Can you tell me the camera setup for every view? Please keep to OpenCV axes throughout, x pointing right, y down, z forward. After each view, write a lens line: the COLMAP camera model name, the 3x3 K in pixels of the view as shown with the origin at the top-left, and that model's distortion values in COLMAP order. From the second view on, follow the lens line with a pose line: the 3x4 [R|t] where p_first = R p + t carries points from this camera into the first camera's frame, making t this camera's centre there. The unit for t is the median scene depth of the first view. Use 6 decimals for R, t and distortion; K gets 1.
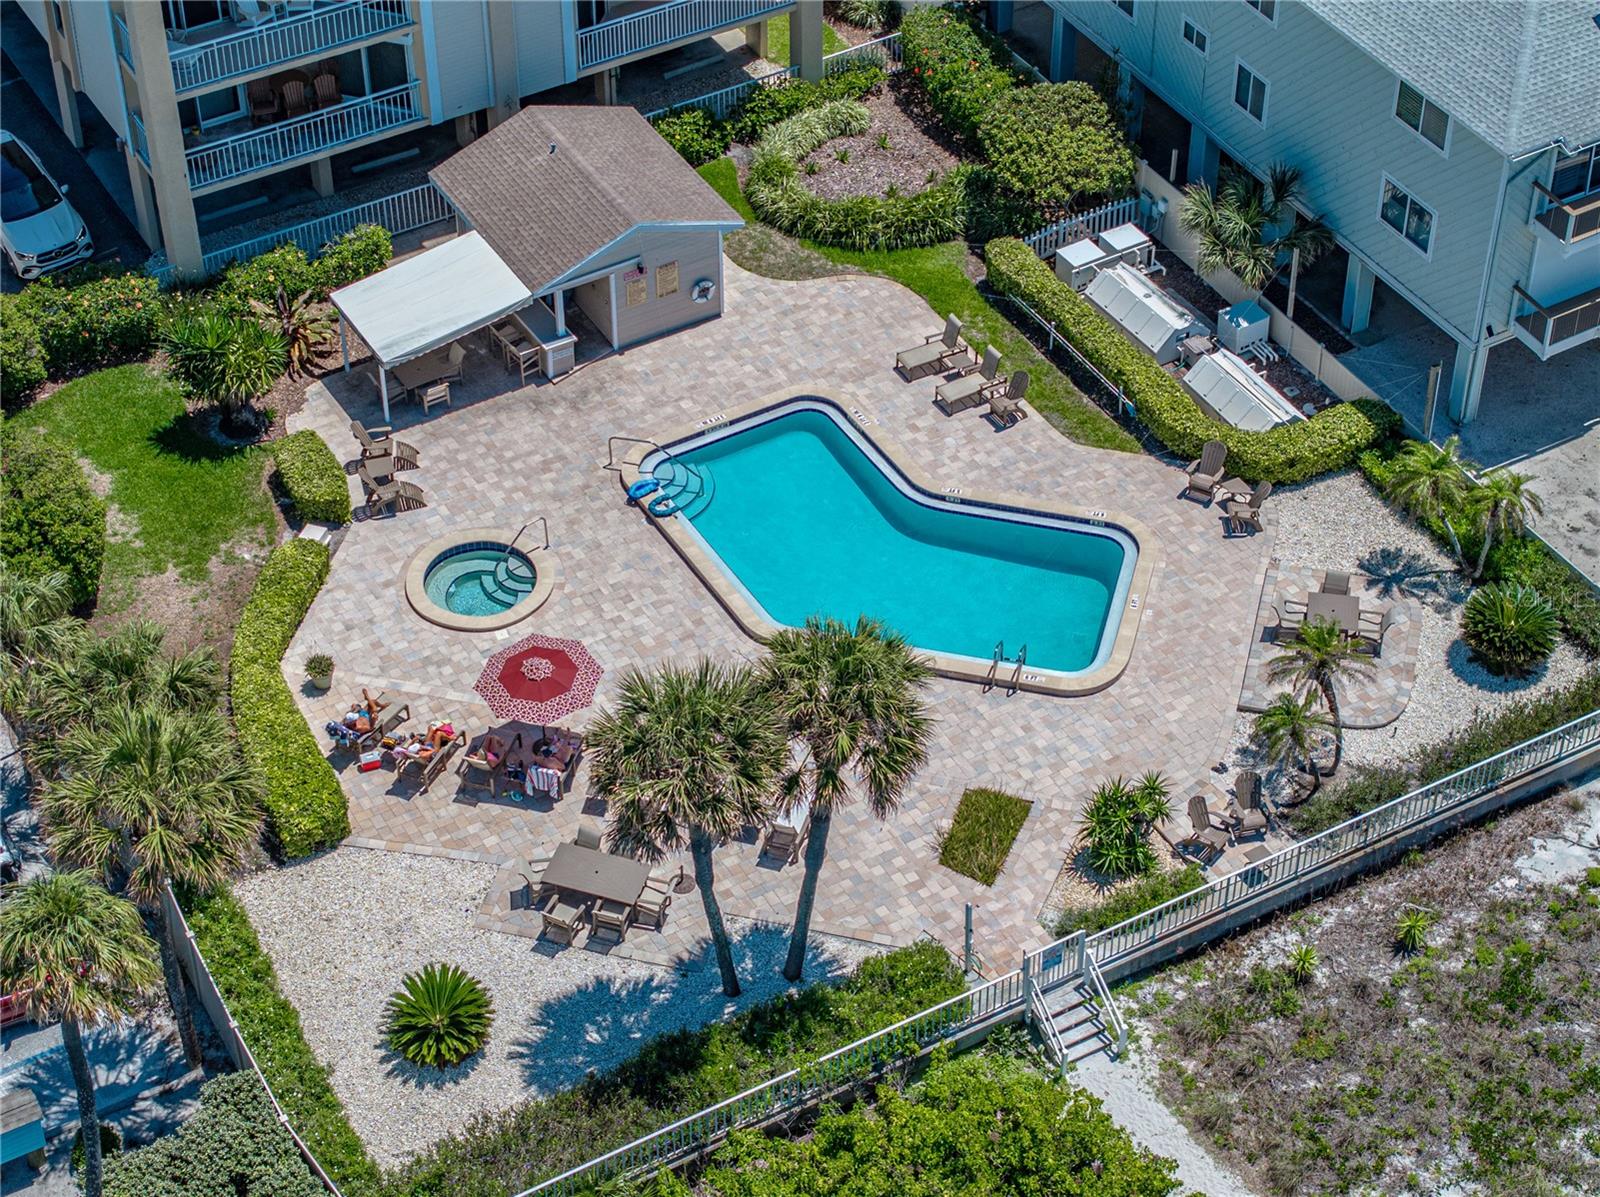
lens RADIAL K [[3204.2, 0, 800.0], [0, 3204.2, 598.5], [0, 0, 1]] dist [-0.072908, 1.706126]
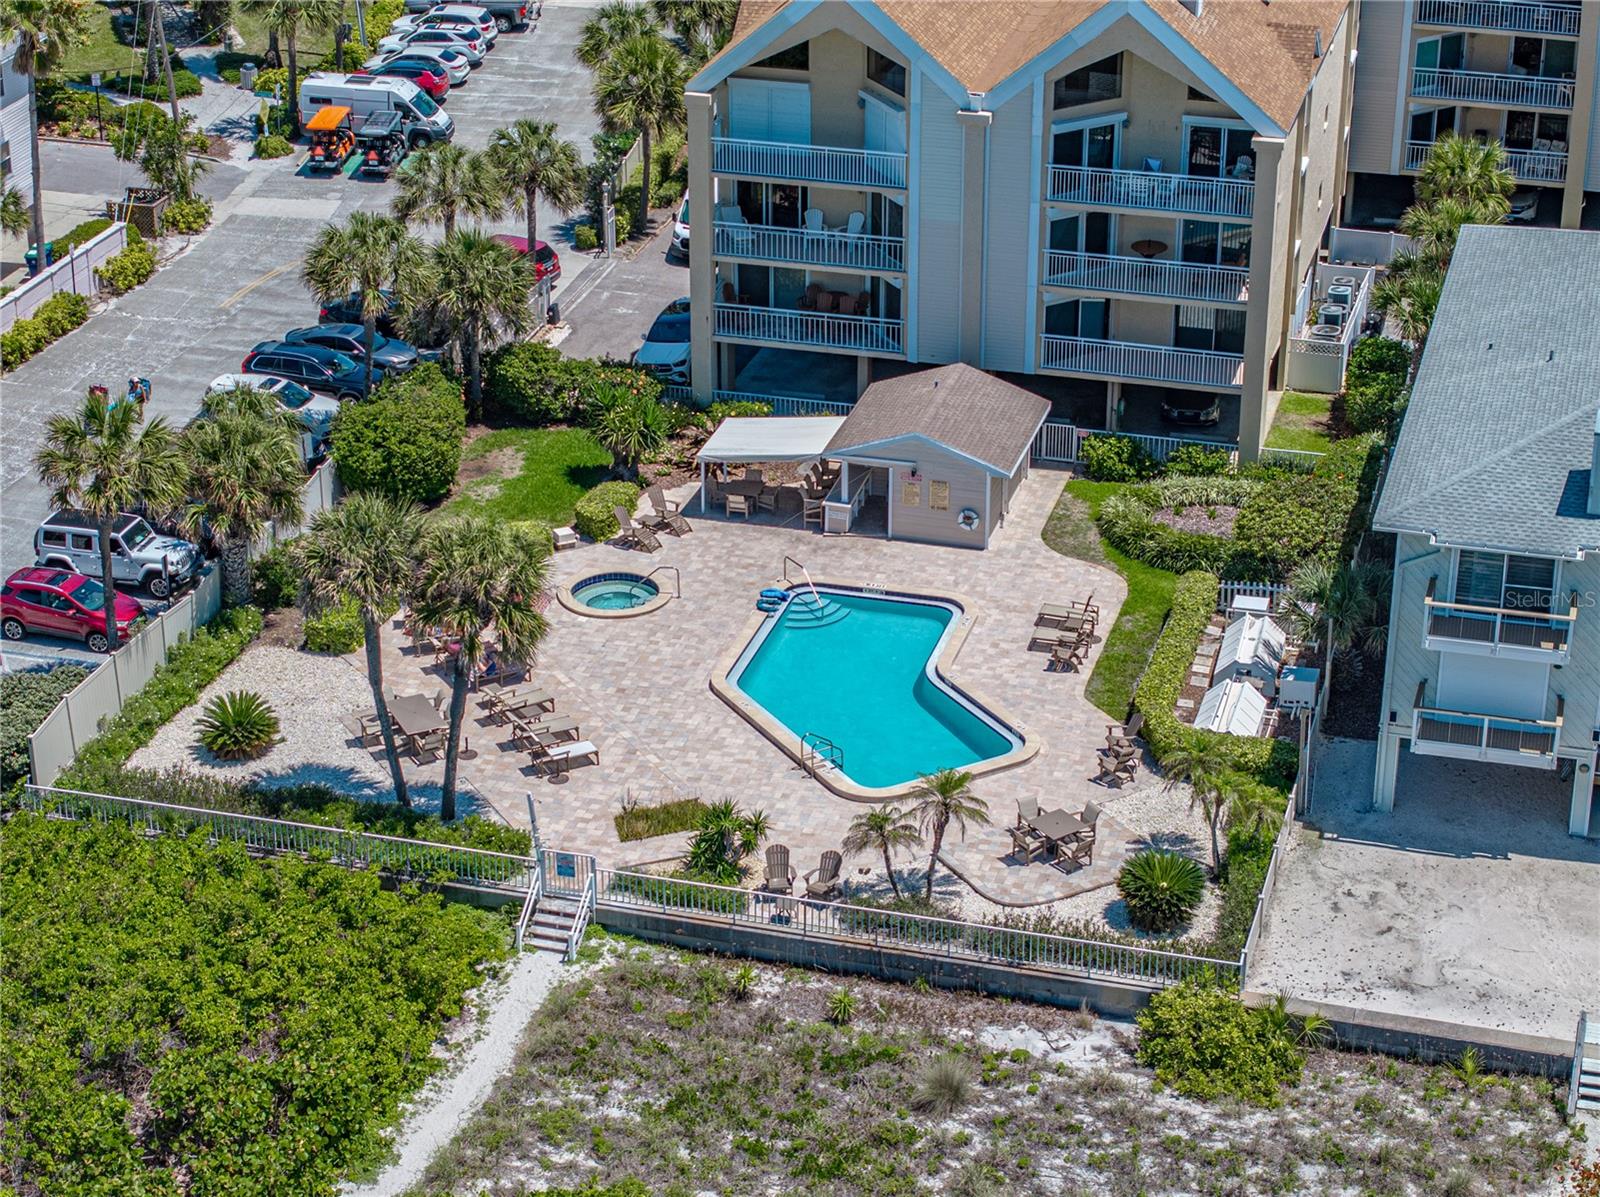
lens RADIAL K [[3204.2, 0, 800.0], [0, 3204.2, 598.5], [0, 0, 1]] dist [-0.072908, 1.706126]
pose [[0.695437, 0.313179, -0.646750, 0.773102], [-0.481661, 0.871071, -0.096117, 0.083087], [0.533263, 0.378358, 0.756621, 0.064512]]
